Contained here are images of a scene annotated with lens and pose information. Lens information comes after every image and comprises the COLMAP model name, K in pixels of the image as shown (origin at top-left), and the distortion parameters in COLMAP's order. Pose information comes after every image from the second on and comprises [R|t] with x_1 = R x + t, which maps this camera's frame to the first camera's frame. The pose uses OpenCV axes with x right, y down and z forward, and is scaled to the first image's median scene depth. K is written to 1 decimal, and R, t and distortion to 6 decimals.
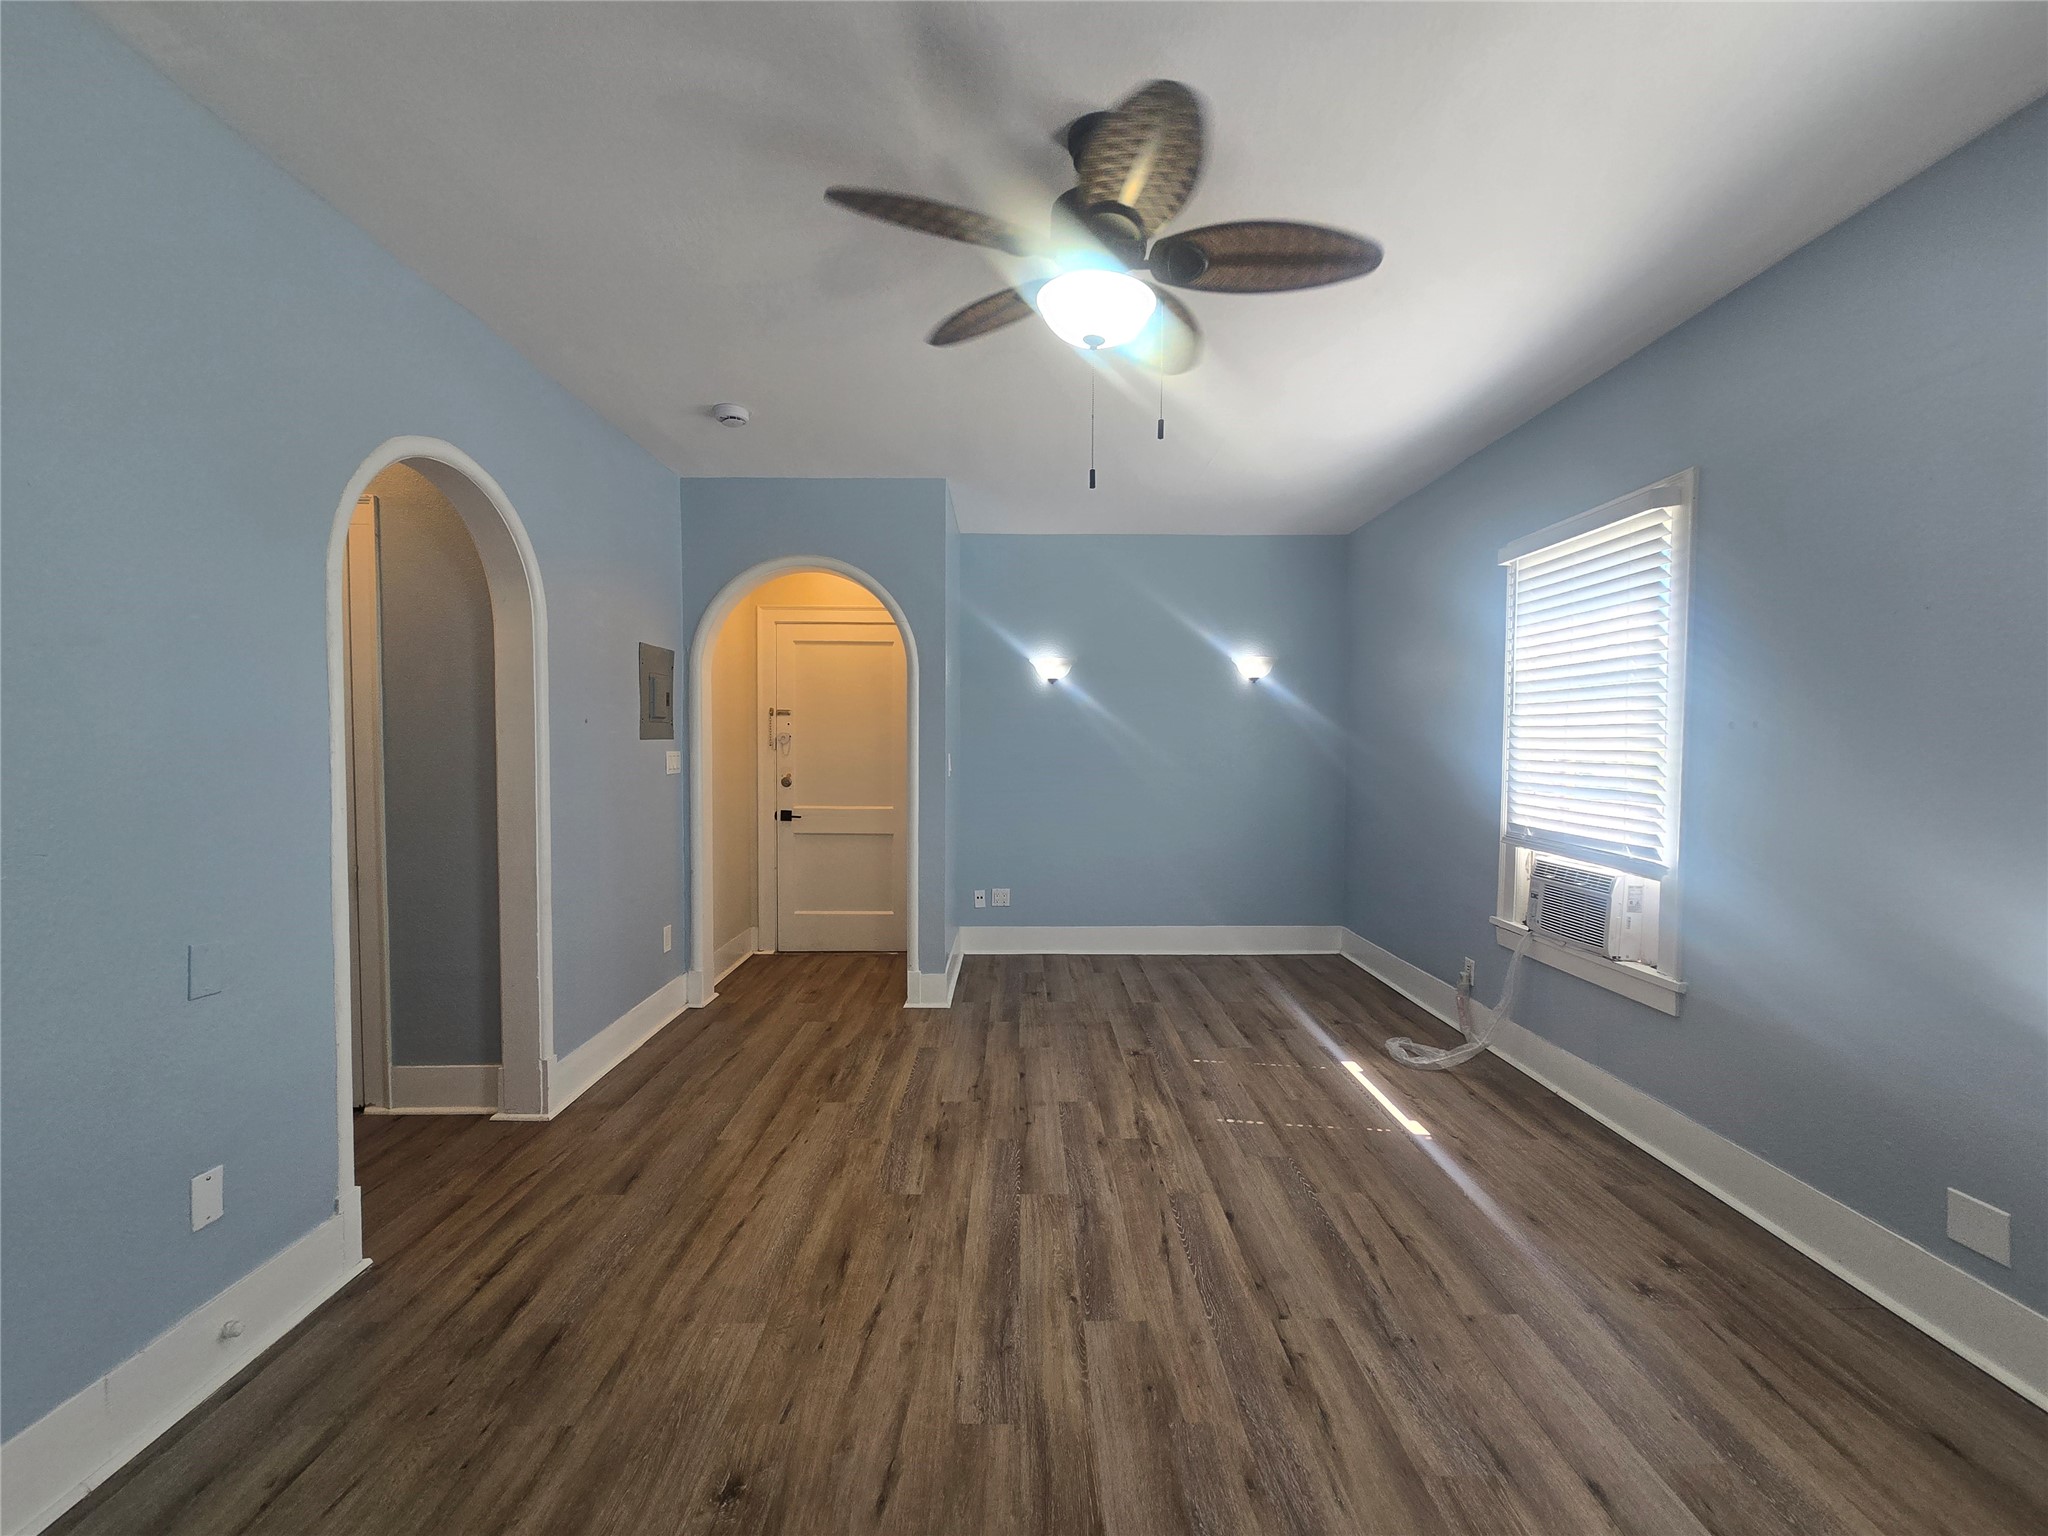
lens RADIAL K [[836.2, 0, 1029.7], [0, 836.2, 769.1], [0, 0, 1]] dist [-0.003965, 0.001122]
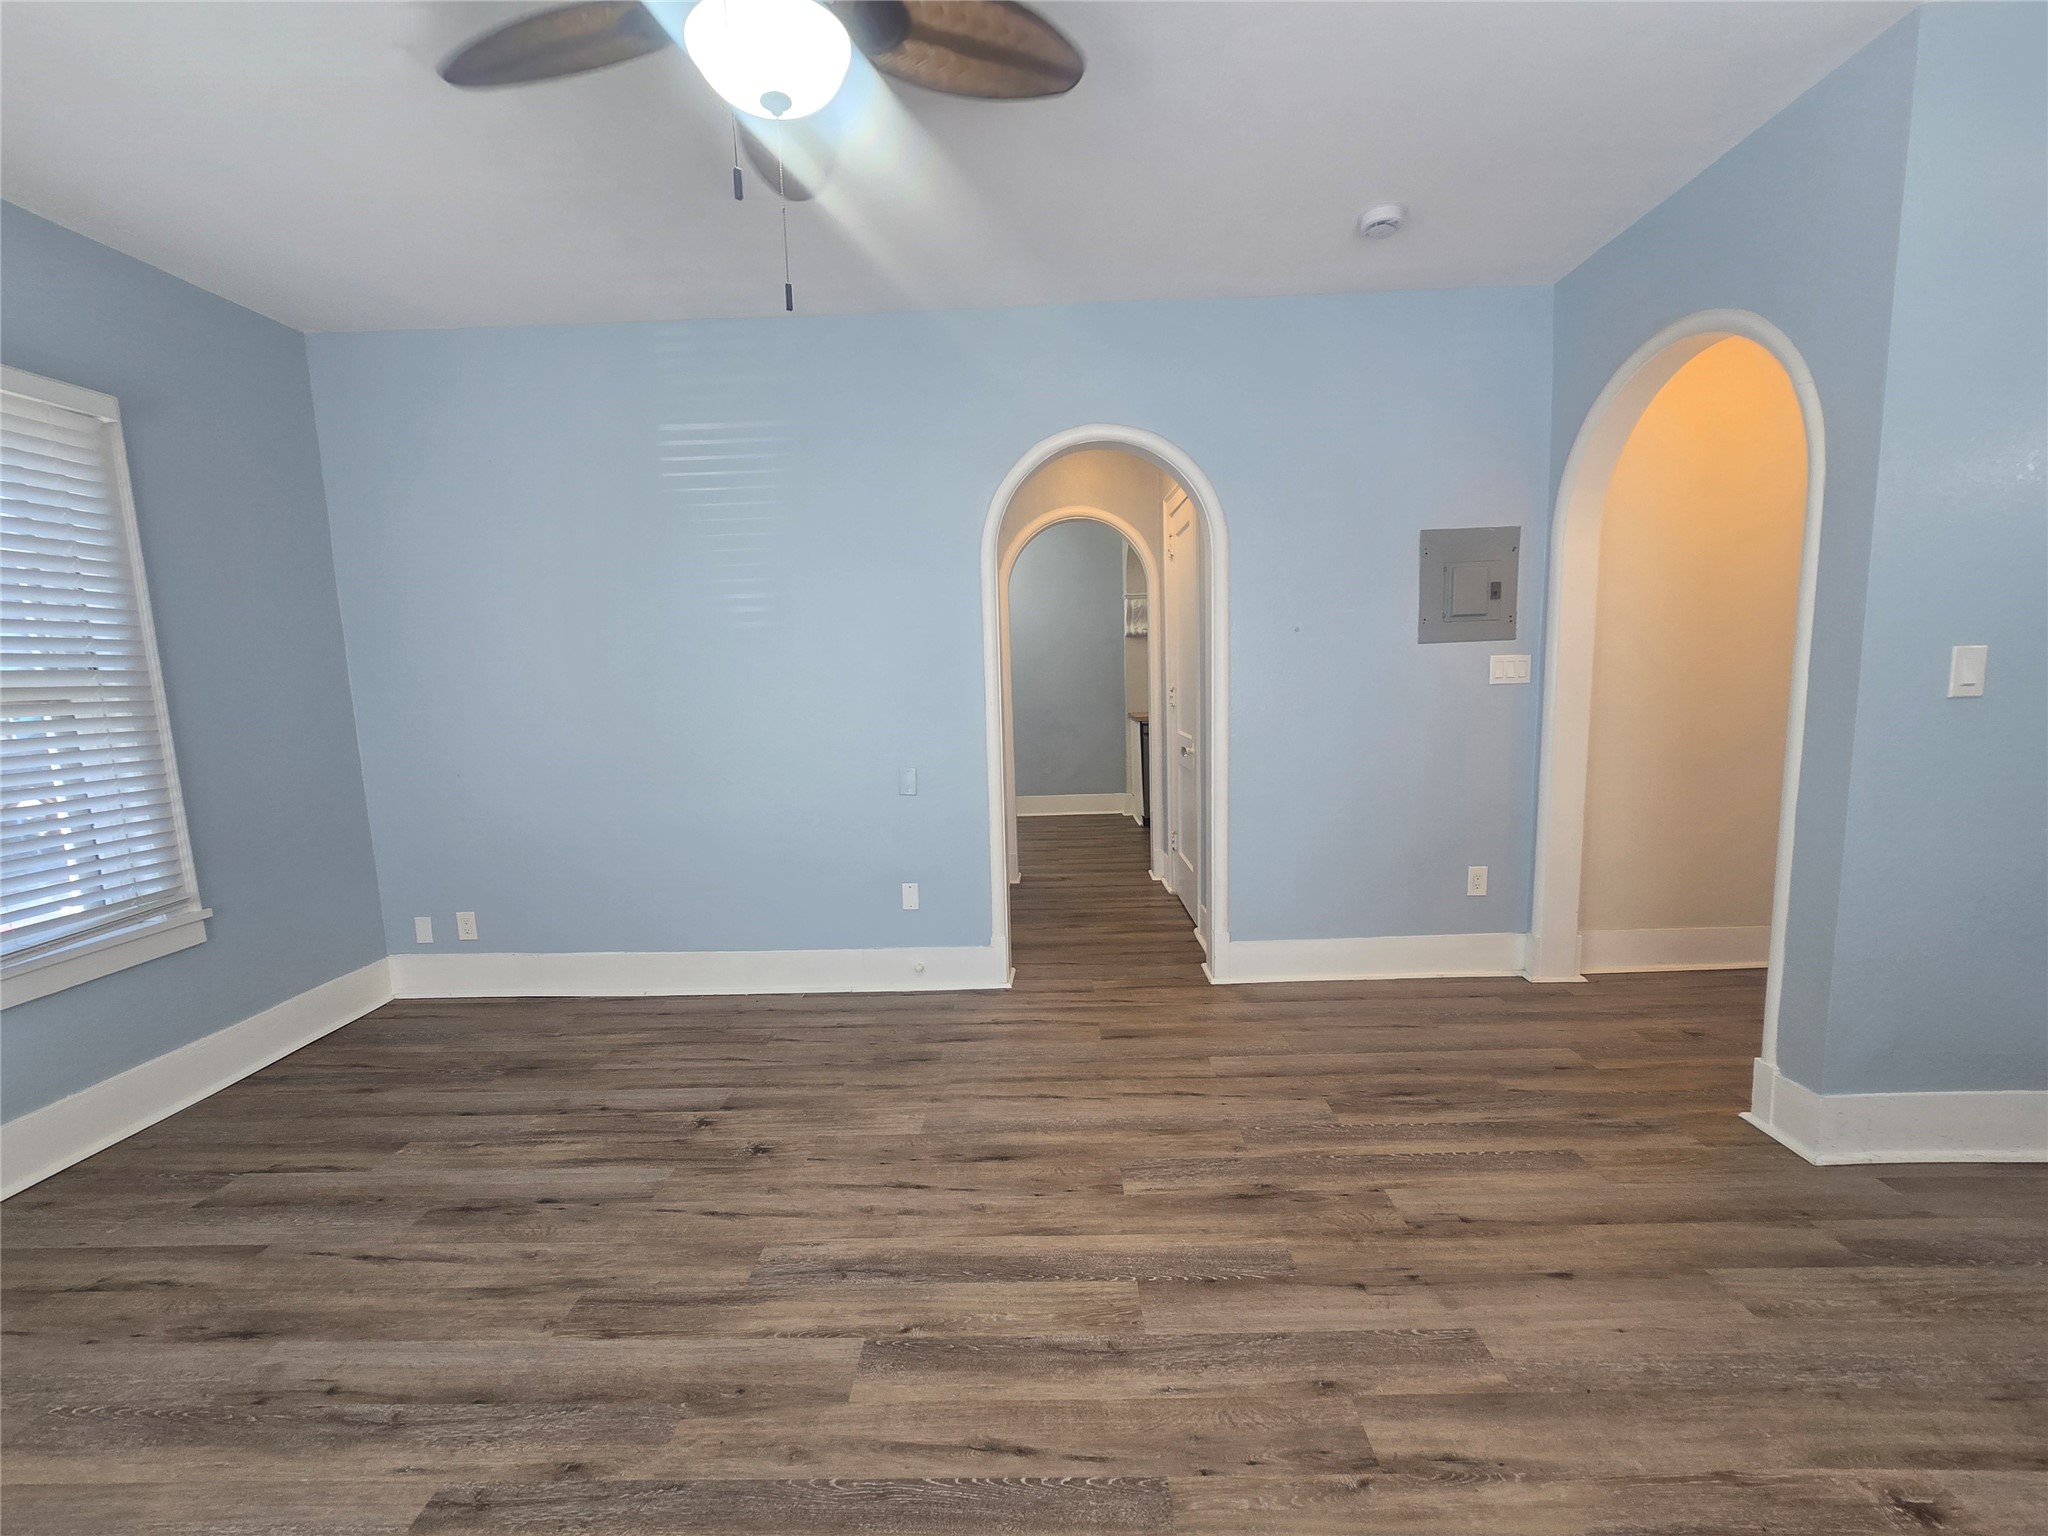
lens RADIAL K [[836.2, 0, 1029.1], [0, 836.2, 775.3], [0, 0, 1]] dist [-0.003965, 0.001122]
pose [[-0.032816, 0.120264, -0.992199, 0.589224], [0.001081, 0.992738, 0.120294, -0.006386], [0.999461, 0.002875, -0.032708, 0.843611]]
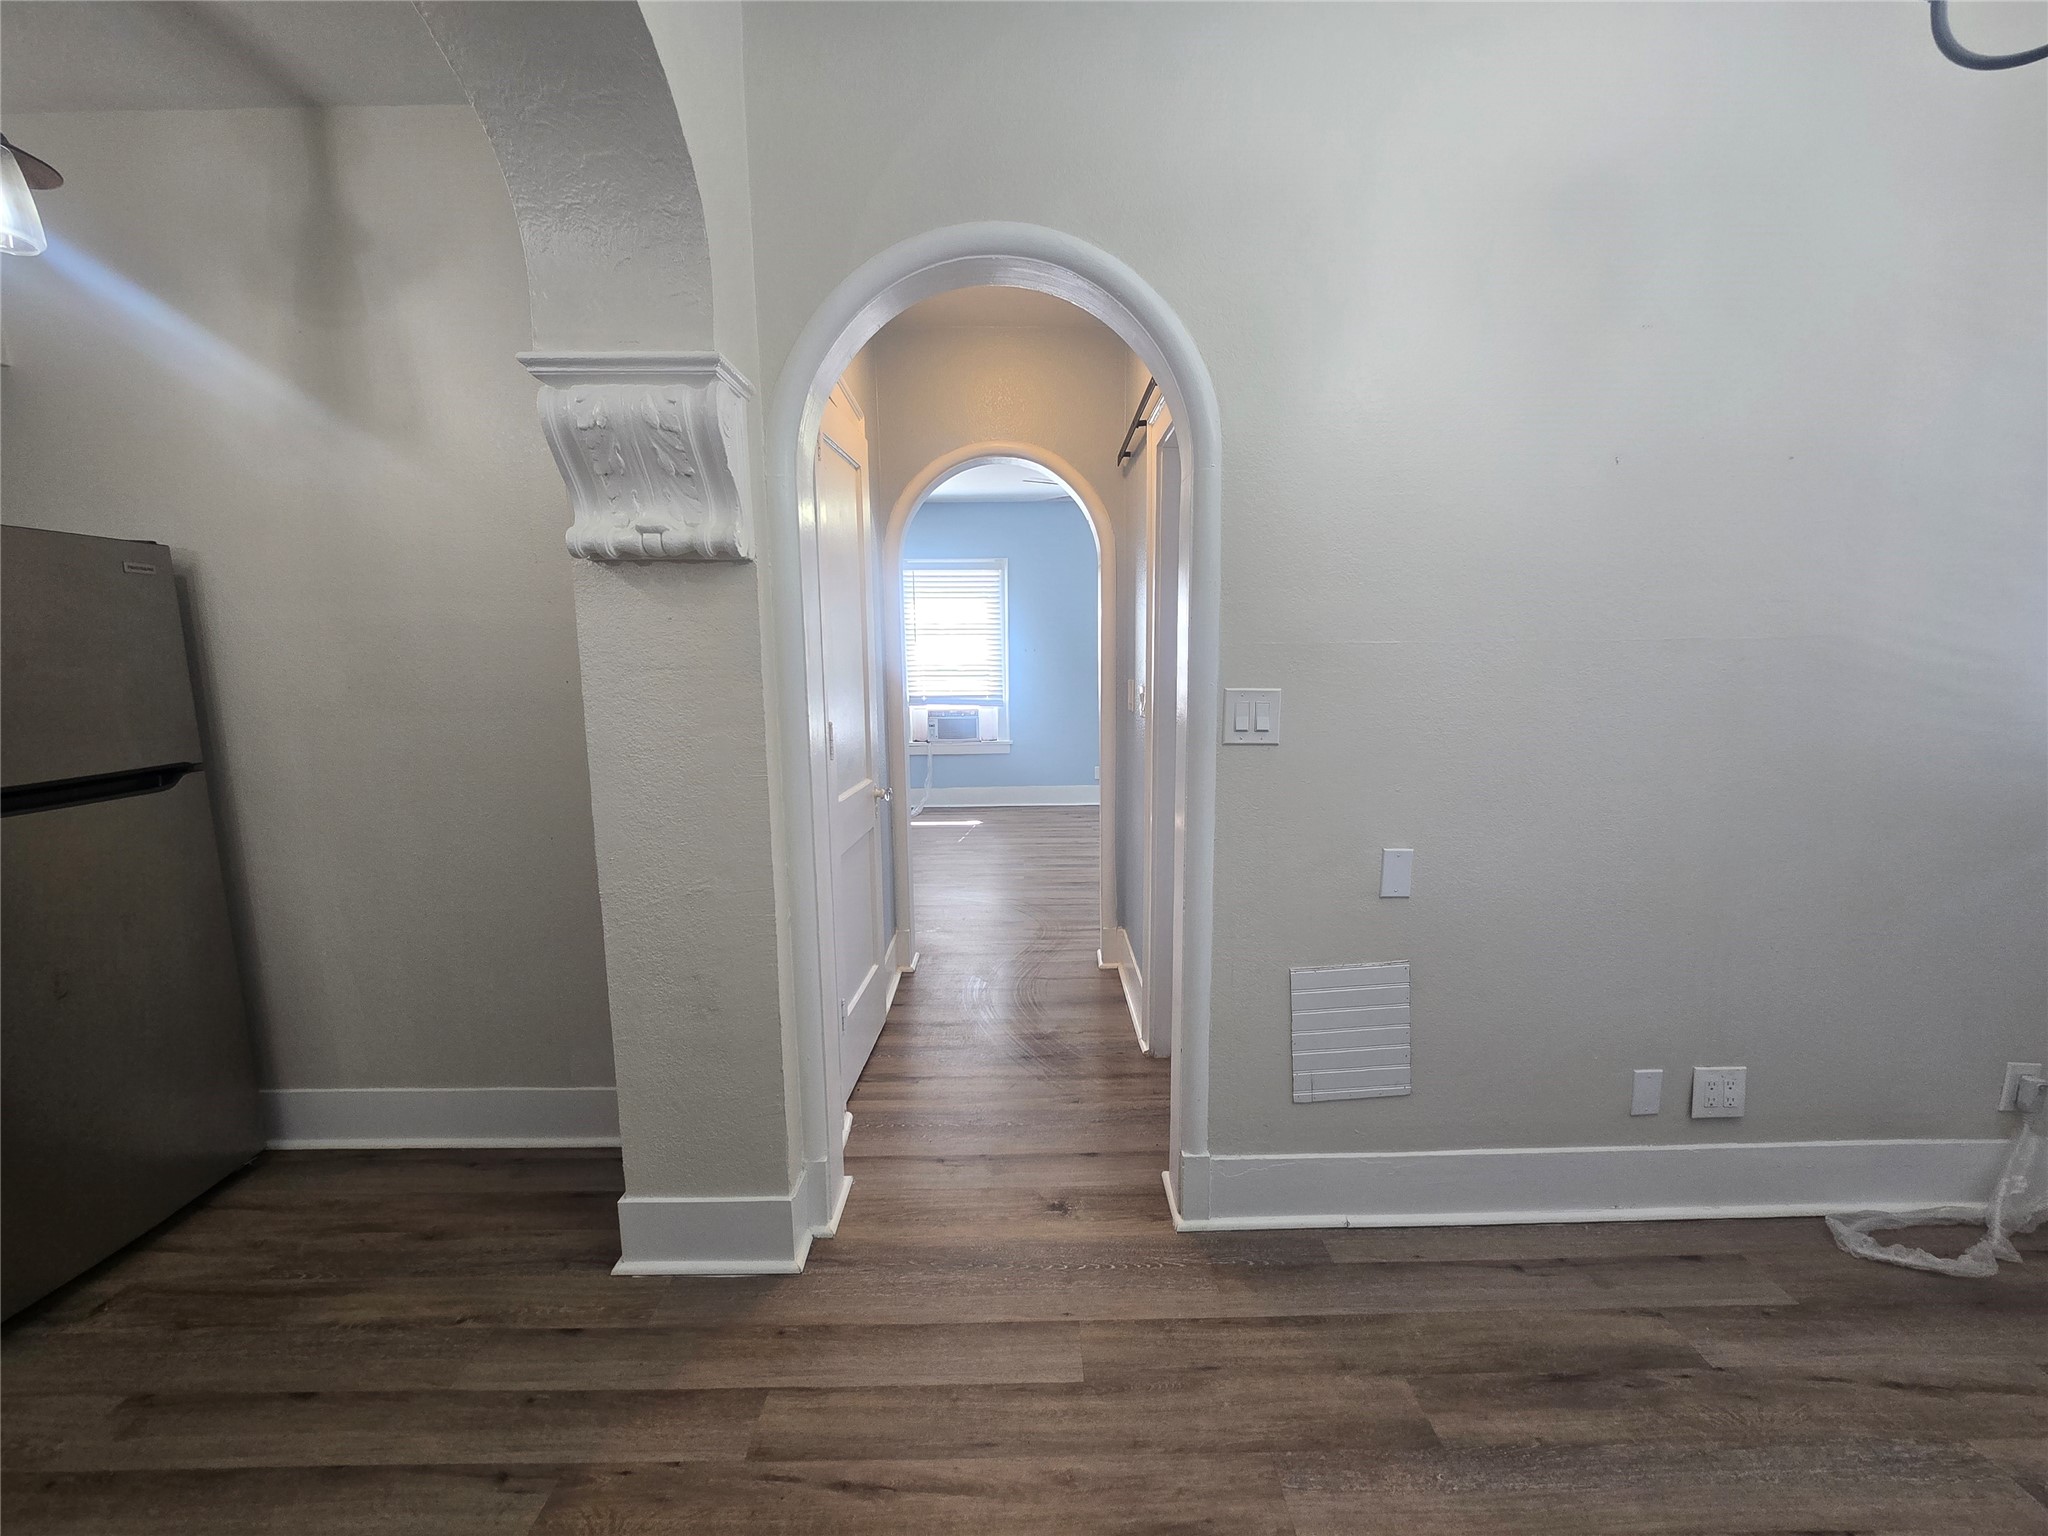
lens RADIAL K [[836.2, 0, 1028.1], [0, 836.2, 785.9], [0, 0, 1]] dist [-0.003965, 0.001122]
pose [[0.004299, -0.157404, 0.987525, -1.947496], [0.043365, 0.986634, 0.157073, -0.035898], [-0.999050, 0.042148, 0.011067, 0.867284]]
